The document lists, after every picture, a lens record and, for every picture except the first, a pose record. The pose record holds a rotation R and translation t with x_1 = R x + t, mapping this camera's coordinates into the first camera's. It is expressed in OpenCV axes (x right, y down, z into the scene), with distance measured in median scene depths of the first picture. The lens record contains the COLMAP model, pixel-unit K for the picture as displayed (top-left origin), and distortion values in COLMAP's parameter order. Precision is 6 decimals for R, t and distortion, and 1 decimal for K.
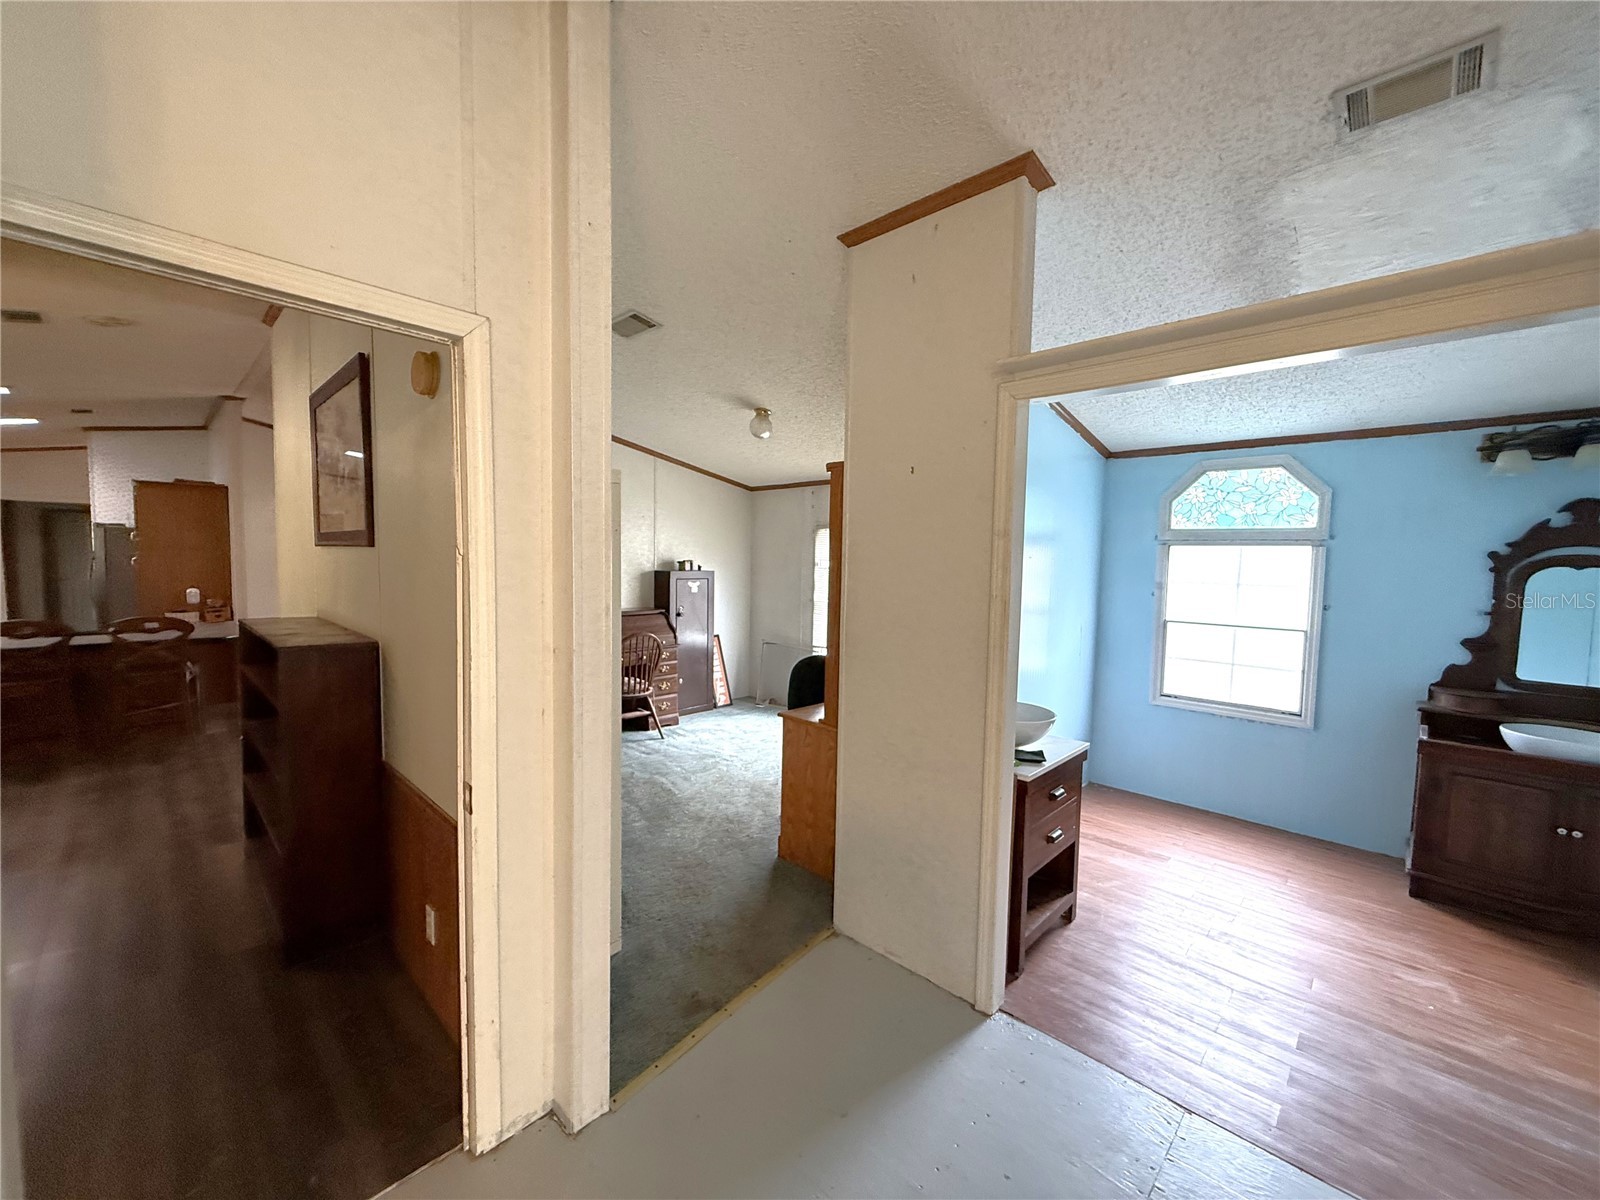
lens RADIAL K [[641.8, 0, 802.5], [0, 641.8, 605.7], [0, 0, 1]] dist [0.000915, -0.000005]
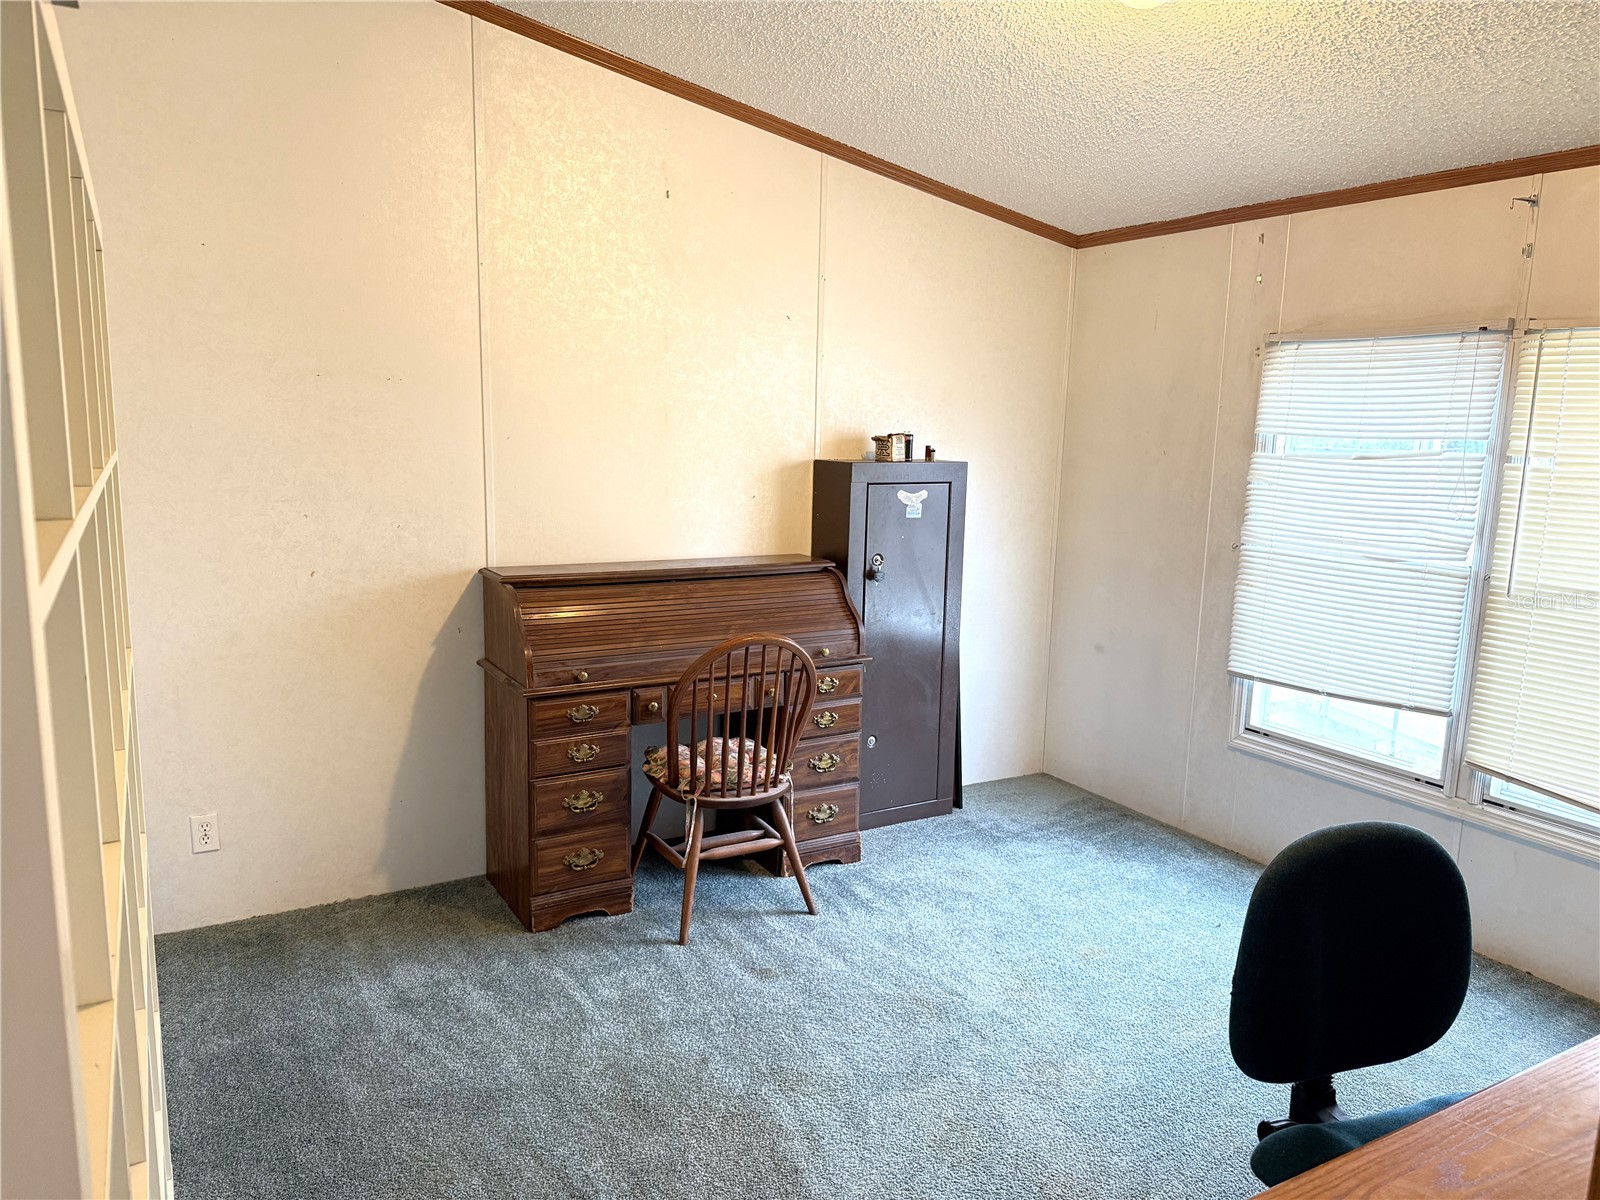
lens RADIAL K [[1094.2, 0, 795.8], [0, 1094.2, 605.6], [0, 0, 1]] dist [-0.002822, -0.018484]
pose [[0.958759, 0.050802, -0.279642, -0.053201], [-0.028468, 0.996113, 0.083359, -0.022868], [0.282789, -0.071960, 0.956479, 0.373156]]
